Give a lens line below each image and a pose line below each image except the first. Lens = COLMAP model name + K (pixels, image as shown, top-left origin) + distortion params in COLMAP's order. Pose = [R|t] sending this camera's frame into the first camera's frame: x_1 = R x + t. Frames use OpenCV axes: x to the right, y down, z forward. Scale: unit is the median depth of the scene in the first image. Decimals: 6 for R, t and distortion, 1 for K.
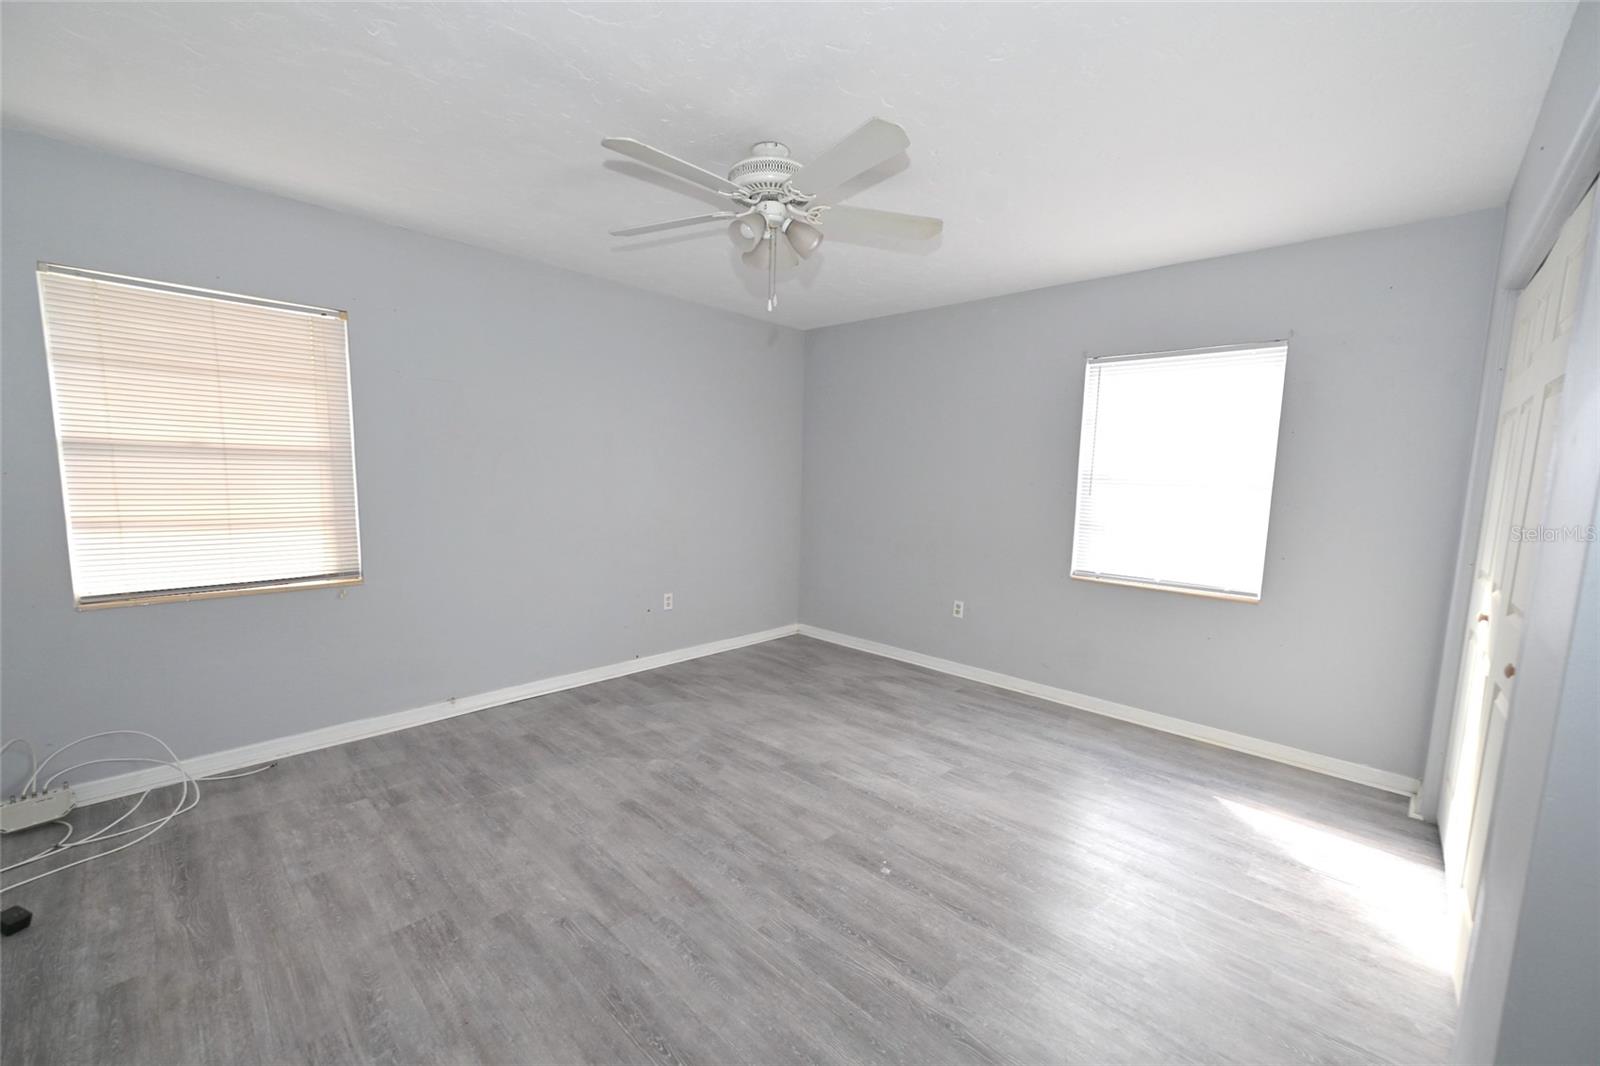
lens RADIAL K [[633.6, 0, 798.4], [0, 633.6, 534.7], [0, 0, 1]] dist [0.001037, 0.000082]
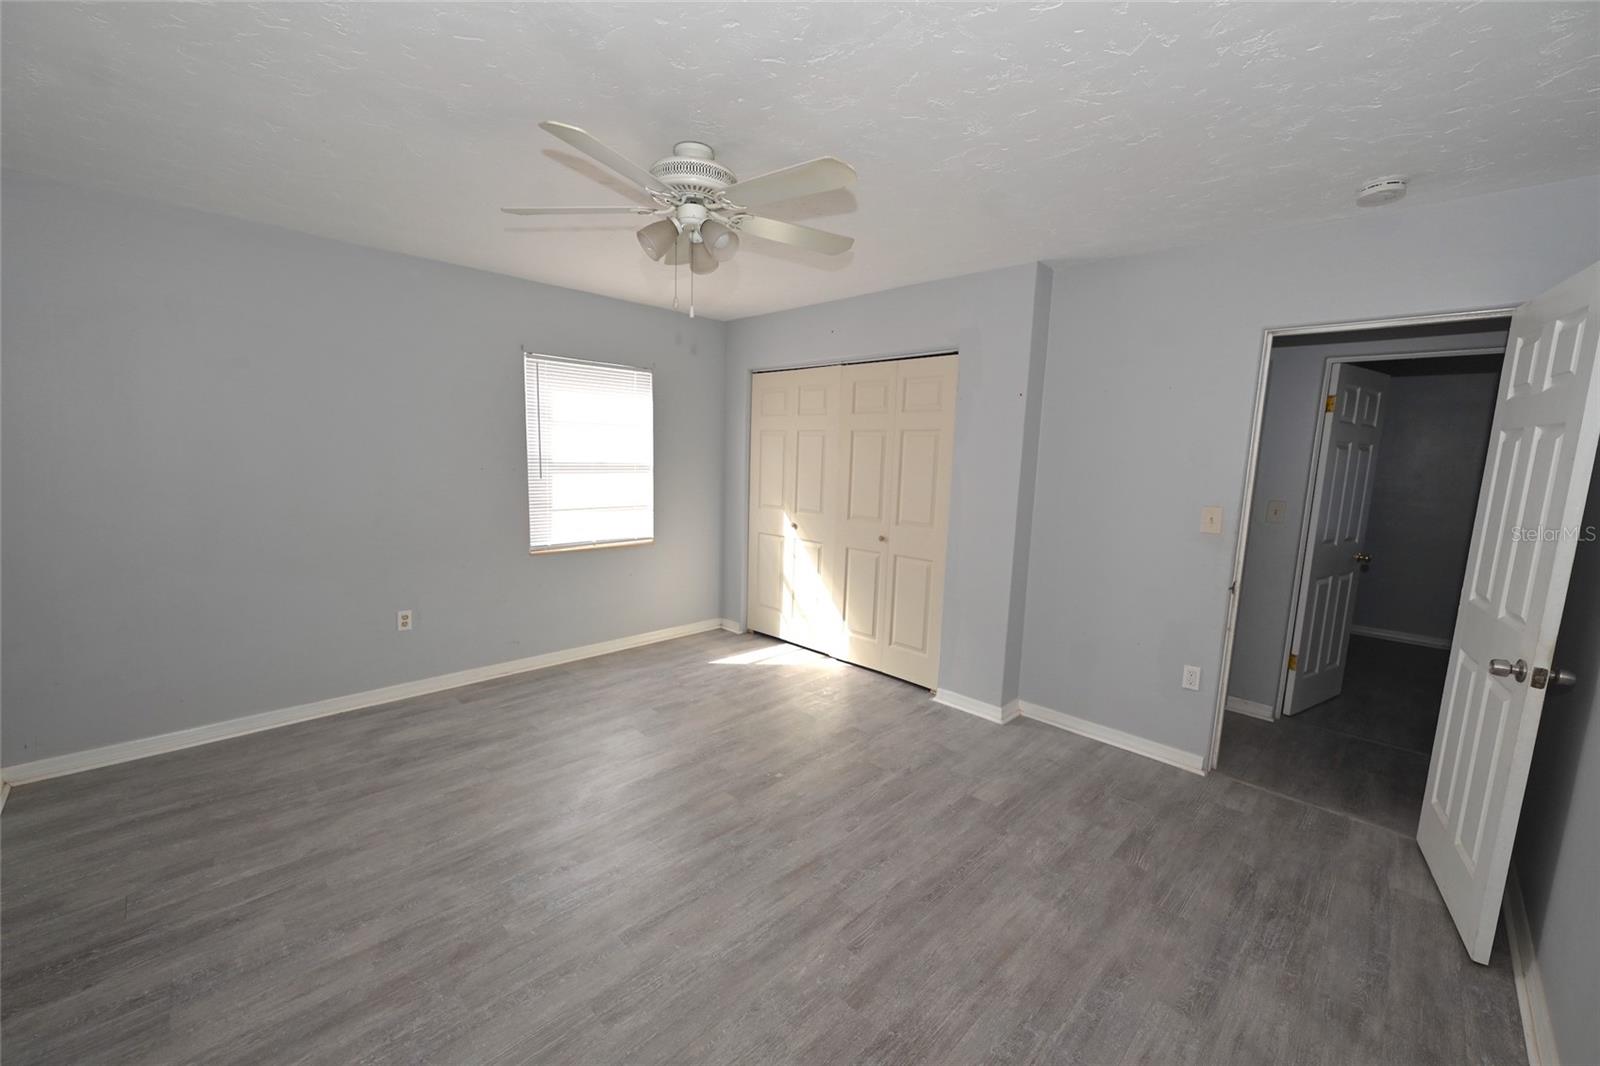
lens RADIAL K [[633.6, 0, 798.4], [0, 633.6, 534.7], [0, 0, 1]] dist [0.001037, 0.000082]
pose [[0.023347, -0.154730, 0.987681, -0.784244], [0.074116, 0.985499, 0.152637, -0.121400], [-0.996976, 0.069640, 0.034477, 0.624571]]
